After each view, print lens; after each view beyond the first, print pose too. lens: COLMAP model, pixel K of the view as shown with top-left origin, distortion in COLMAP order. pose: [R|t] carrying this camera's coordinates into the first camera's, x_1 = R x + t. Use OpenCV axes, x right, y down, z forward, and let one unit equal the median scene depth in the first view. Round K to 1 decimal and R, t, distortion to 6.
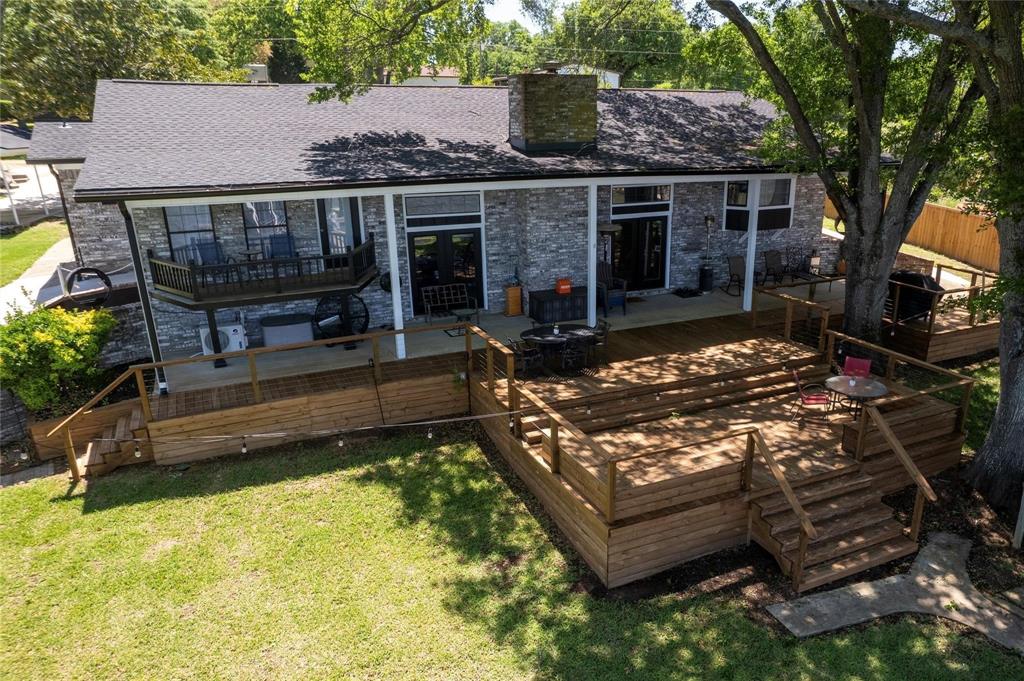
lens RADIAL K [[743.6, 0, 573.7], [0, 743.6, 379.8], [0, 0, 1]] dist [-0.006279, 0.000063]
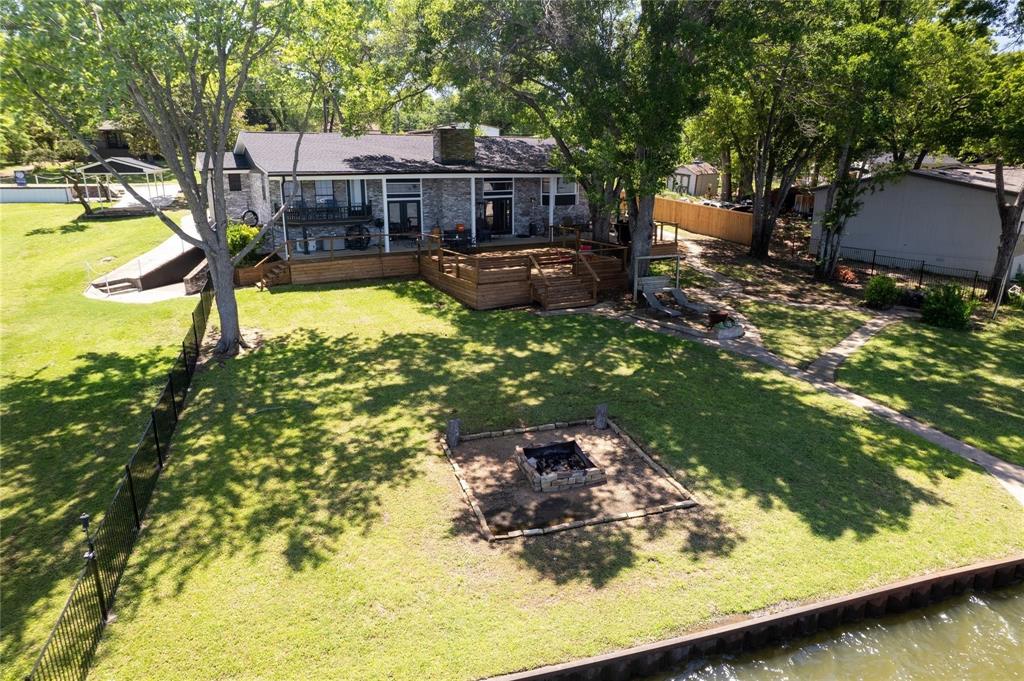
lens RADIAL K [[669.7, 0, 512.0], [0, 669.7, 340.5], [0, 0, 1]] dist [-0.047010, 0.000053]
pose [[0.998236, -0.014858, 0.057487, 0.020403], [0.019589, 0.996388, -0.082630, 0.382545], [-0.056051, 0.083610, 0.994921, -0.930314]]
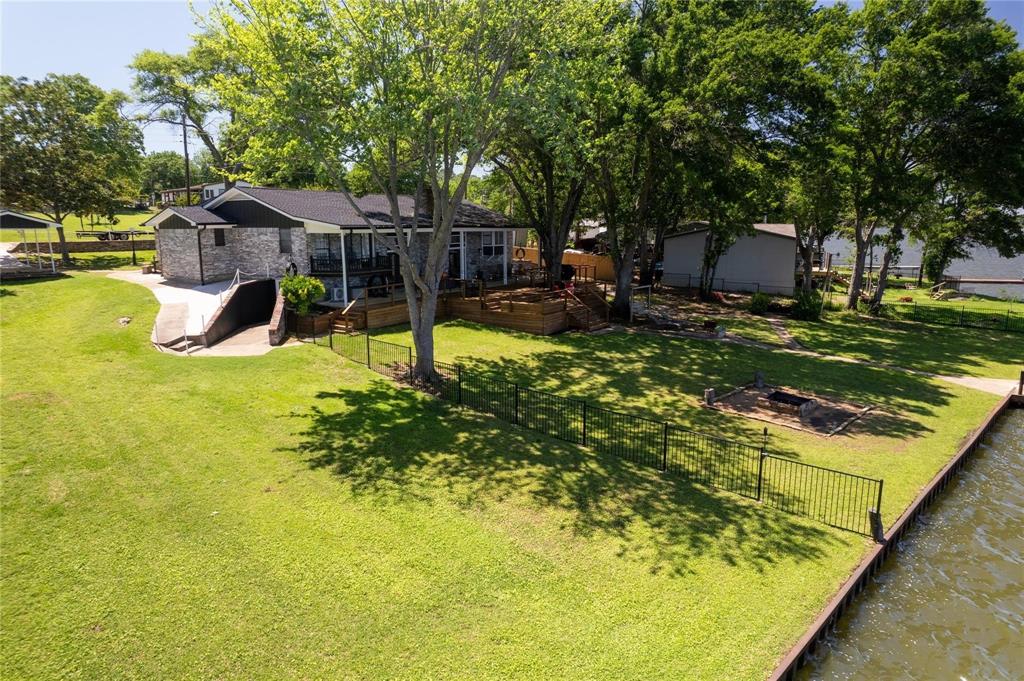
lens RADIAL K [[682.5, 0, 512.0], [0, 682.5, 340.5], [0, 0, 1]] dist [-0.000982, -0.000063]
pose [[0.849524, -0.092699, 0.519342, -1.170384], [0.180467, 0.976113, -0.120974, 0.418699], [-0.495722, 0.196494, 0.845961, -0.991015]]
